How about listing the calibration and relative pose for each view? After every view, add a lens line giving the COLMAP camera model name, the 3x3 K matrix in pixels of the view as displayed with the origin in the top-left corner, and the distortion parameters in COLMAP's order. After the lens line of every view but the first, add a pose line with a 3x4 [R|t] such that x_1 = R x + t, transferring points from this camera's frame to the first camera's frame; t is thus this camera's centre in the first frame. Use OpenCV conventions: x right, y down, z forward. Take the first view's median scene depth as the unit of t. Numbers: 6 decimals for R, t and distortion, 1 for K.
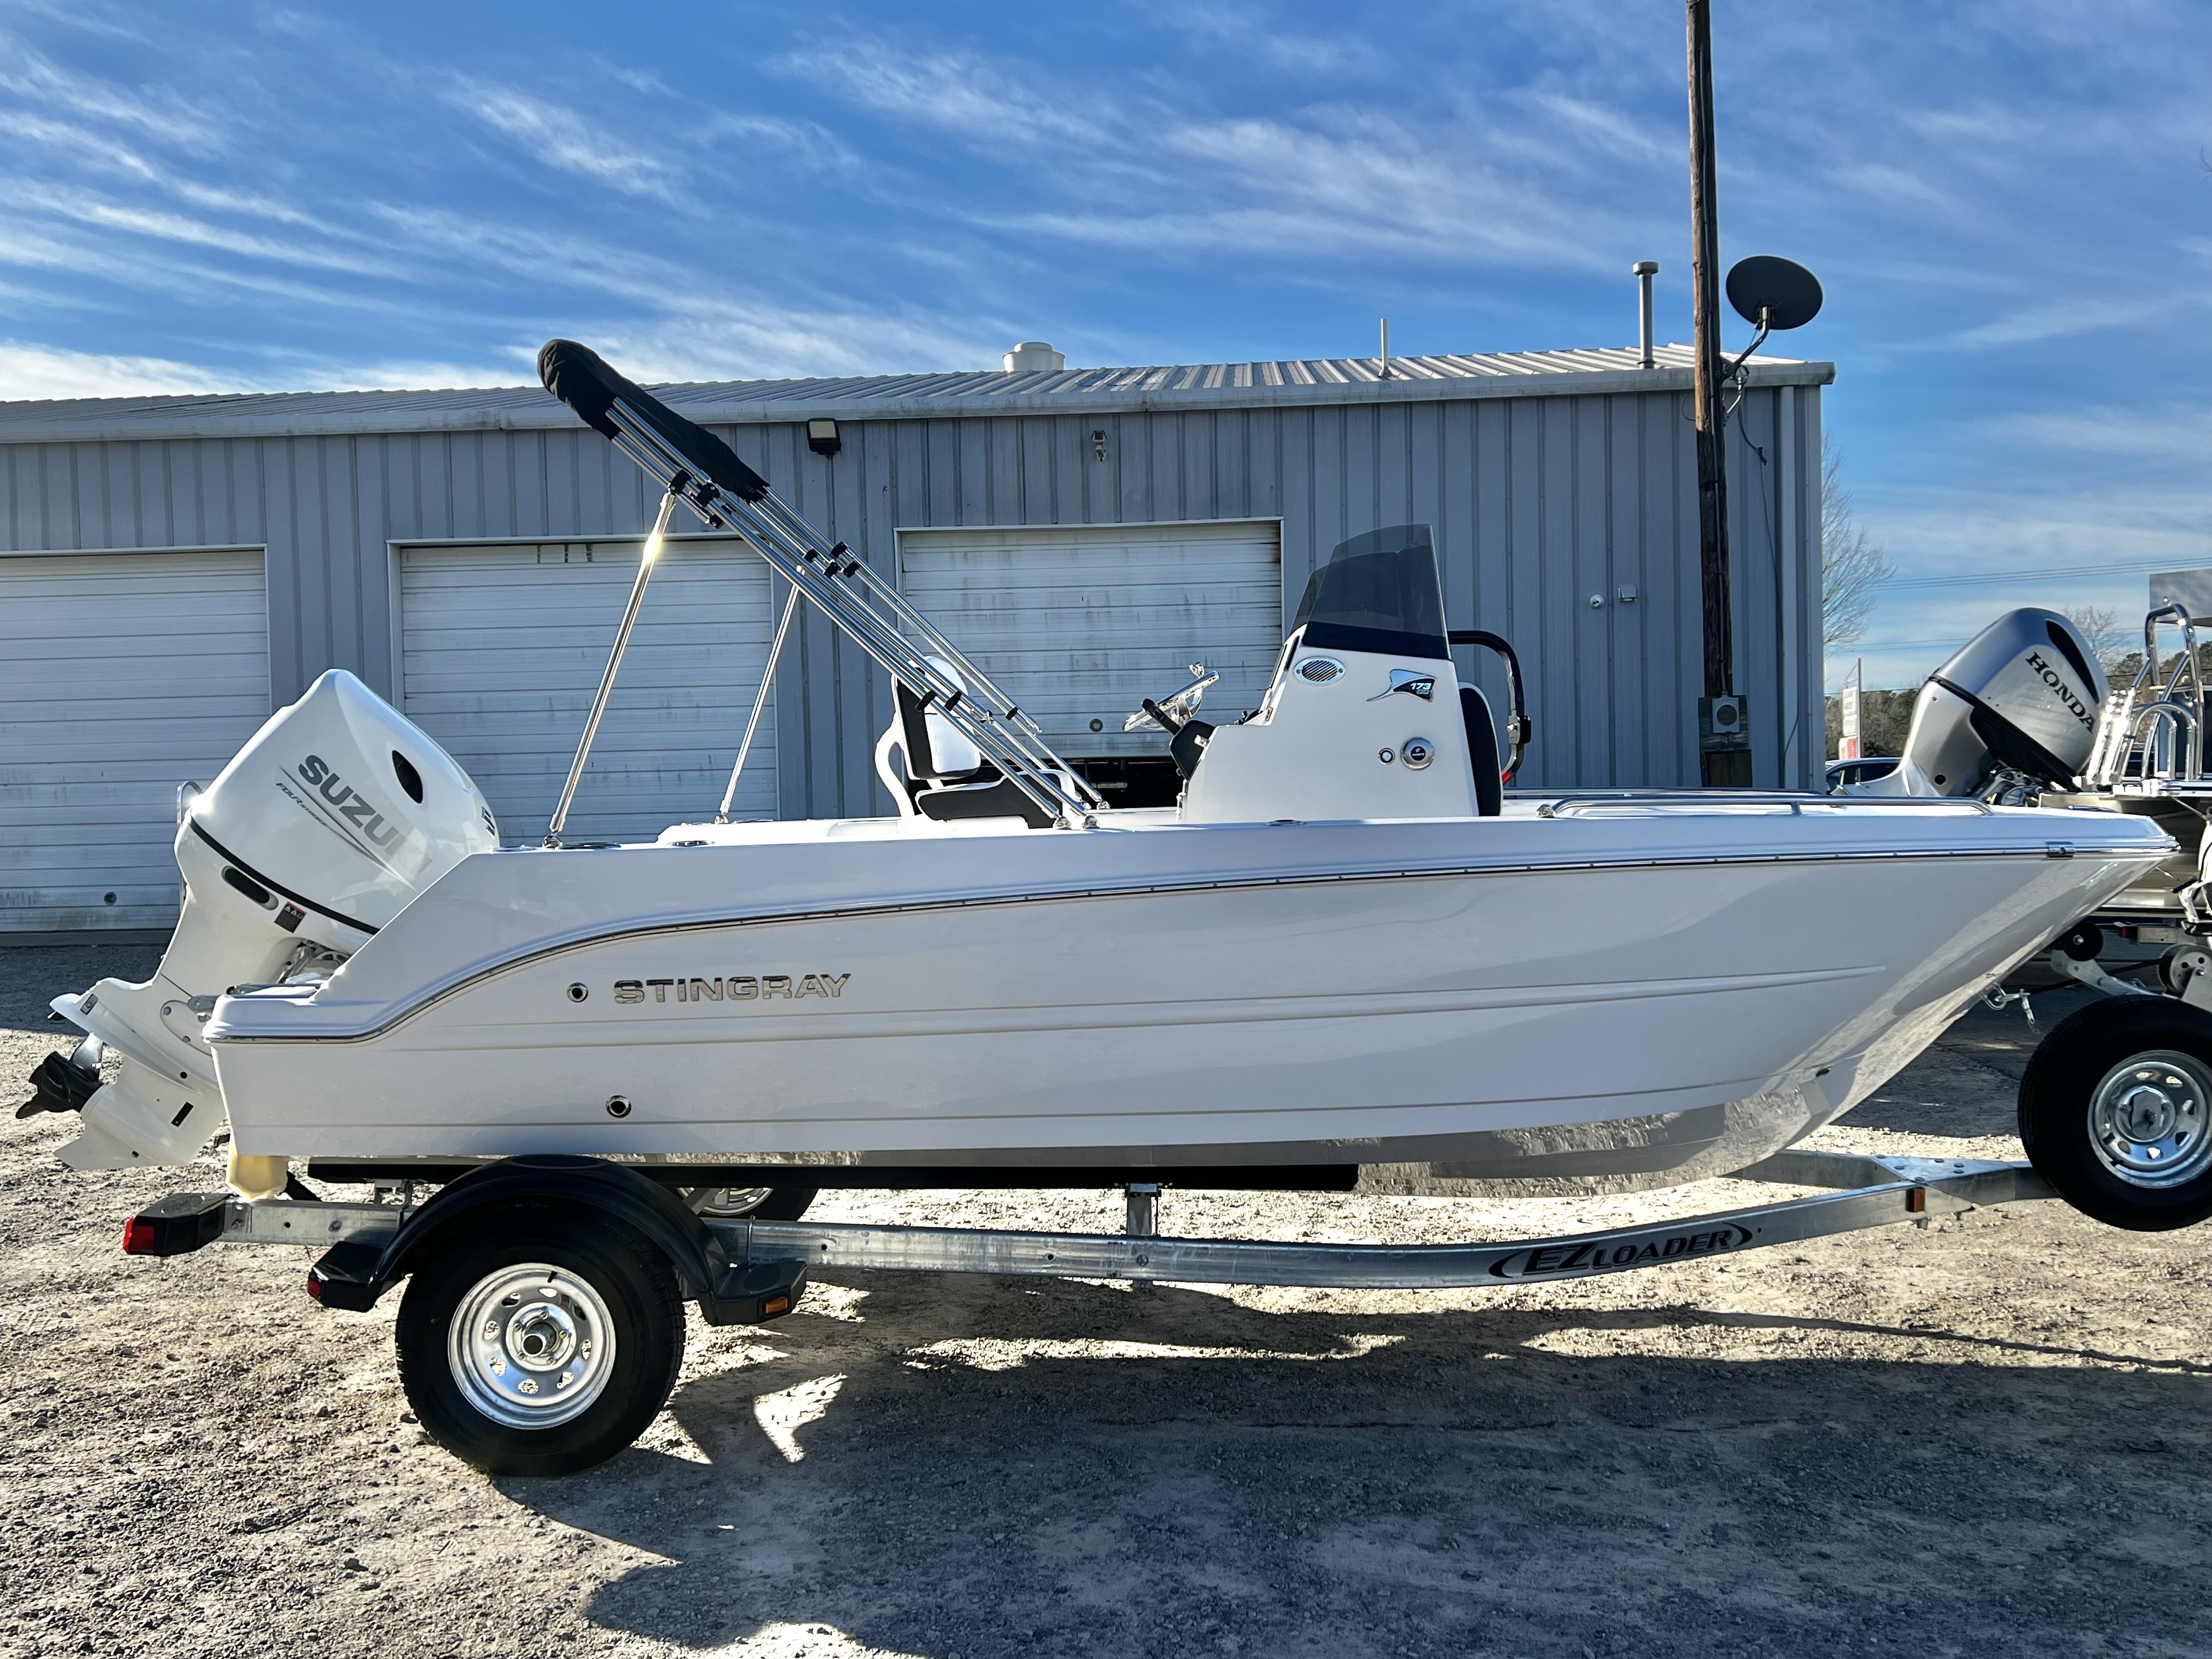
lens RADIAL K [[2012.1, 0, 1106.0], [0, 2012.1, 829.5], [0, 0, 1]] dist [0.040974, -0.028393]
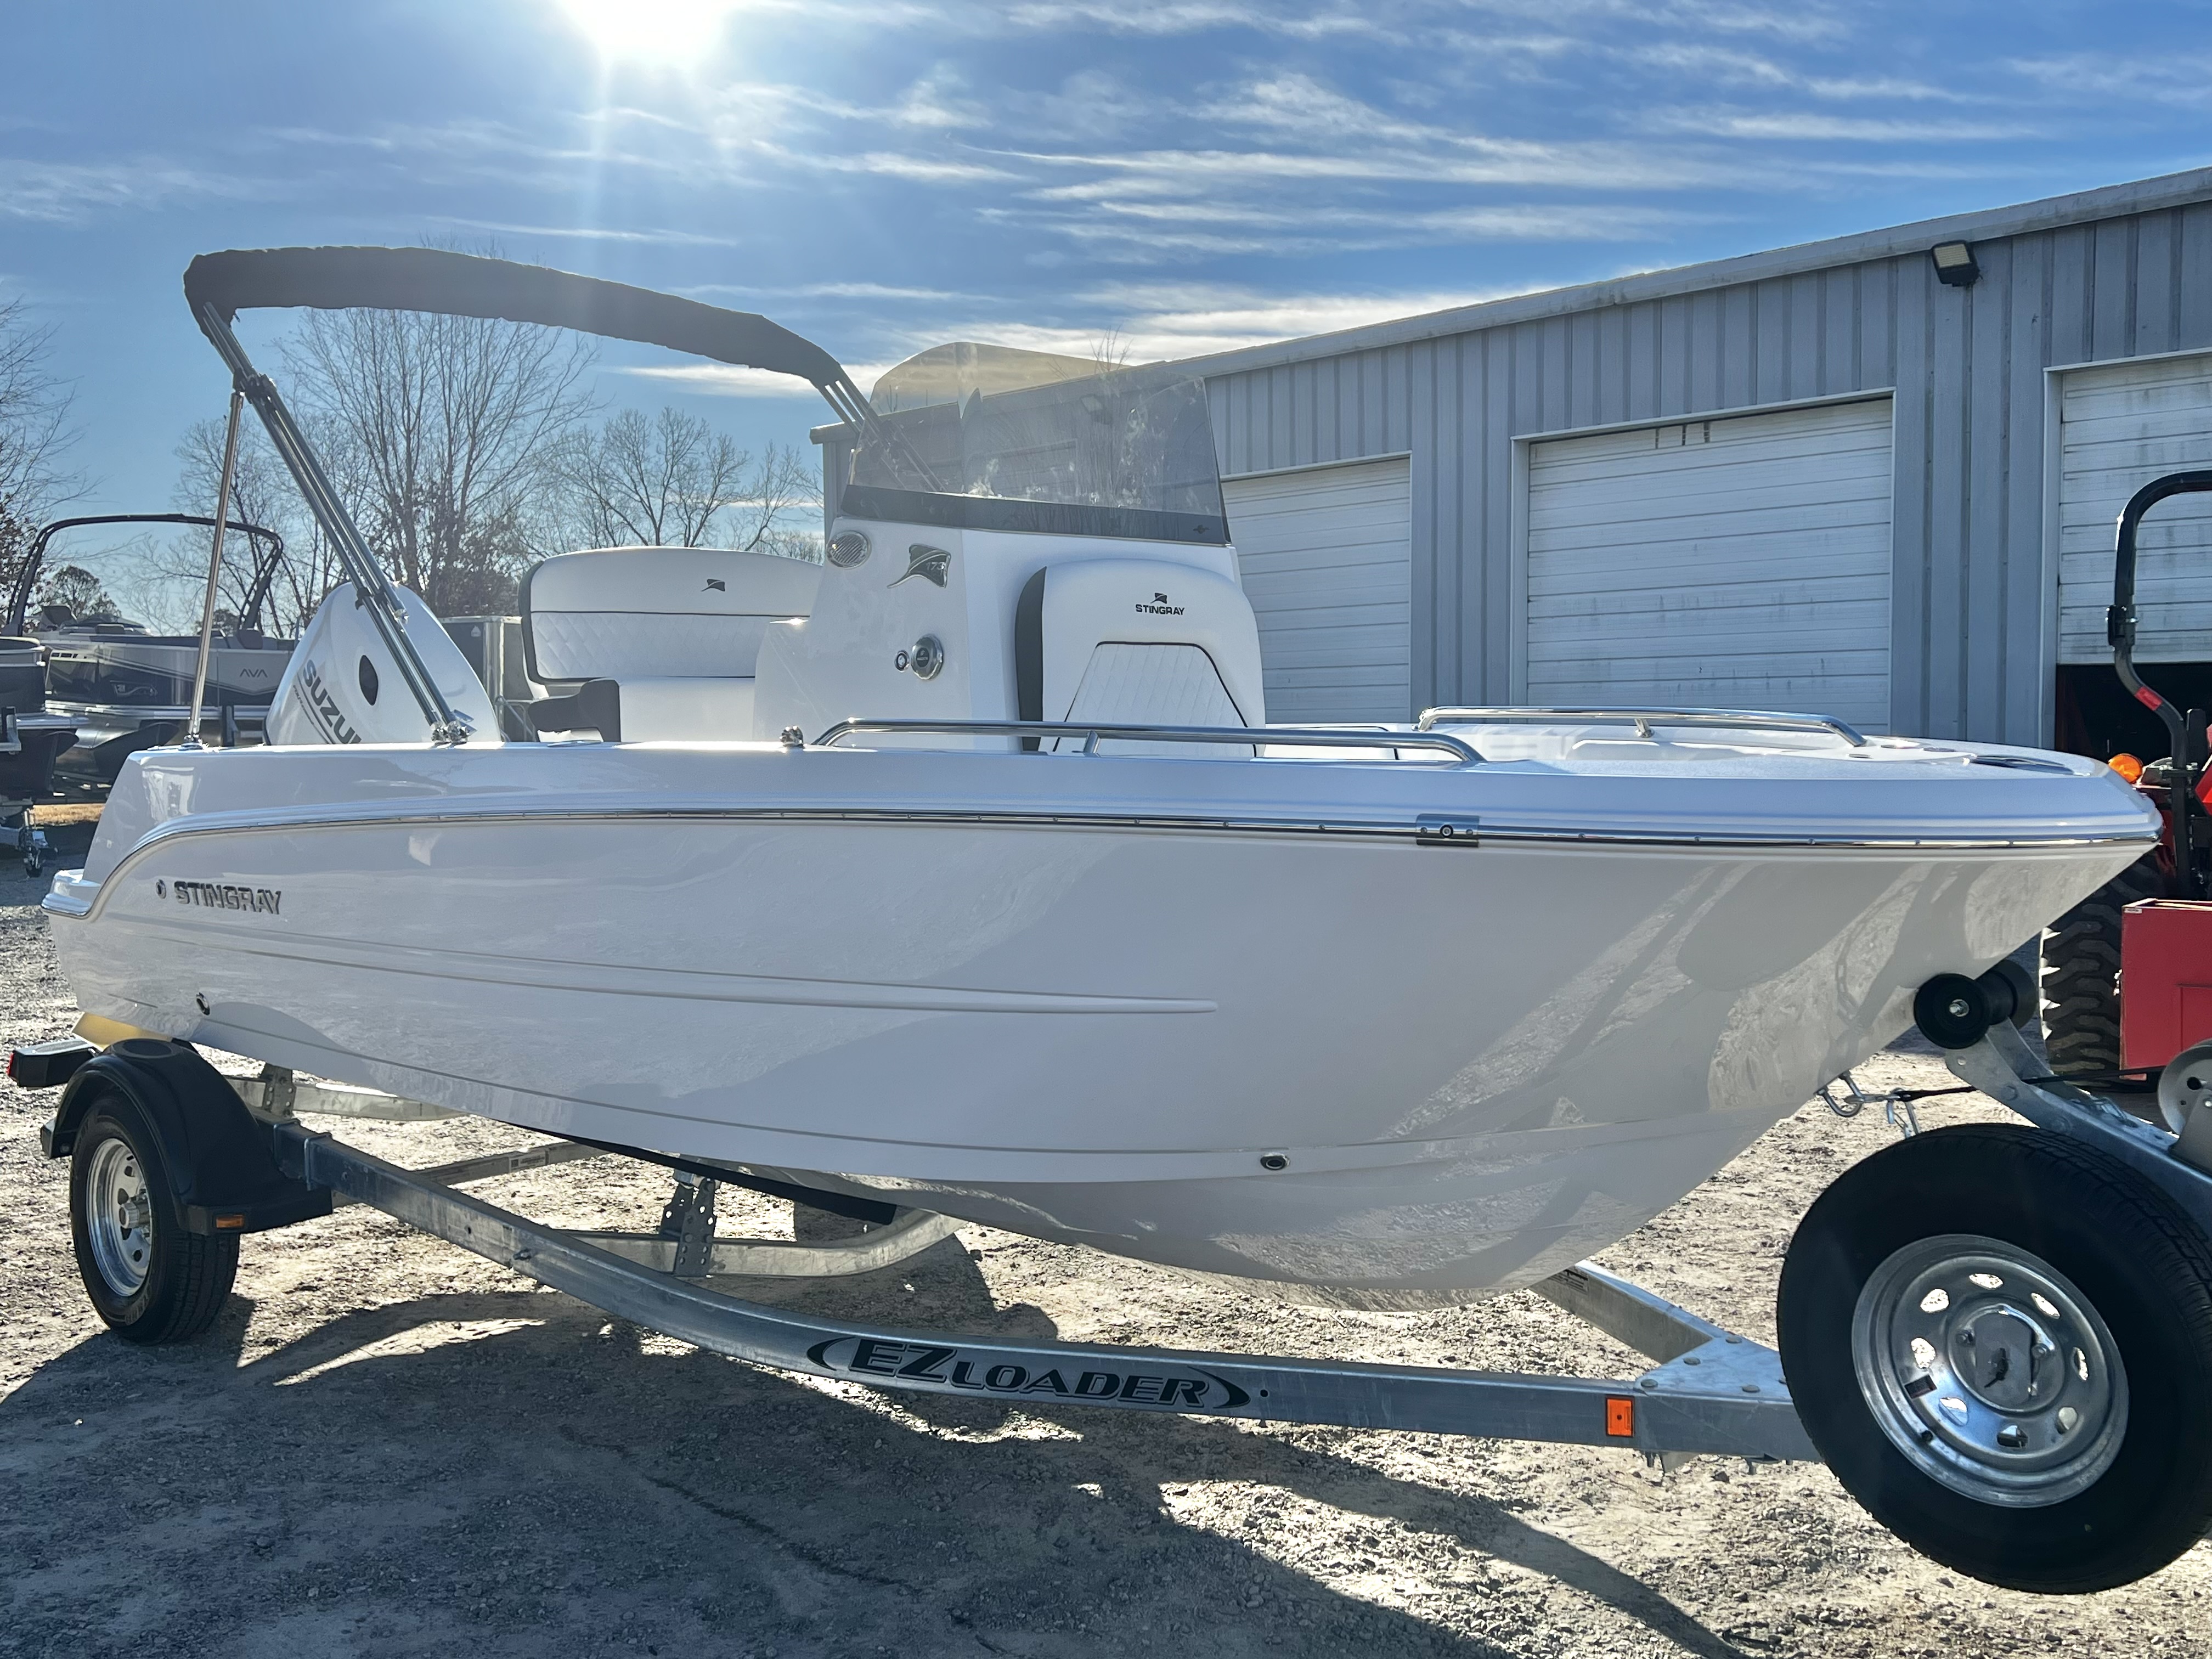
lens RADIAL K [[2110.8, 0, 1106.0], [0, 2110.8, 829.5], [0, 0, 1]] dist [0.019095, -0.031269]
pose [[0.722139, 0.048240, -0.690064, 0.637986], [-0.019157, 0.998577, 0.049760, -0.009282], [0.691482, -0.022715, 0.722036, 0.424905]]
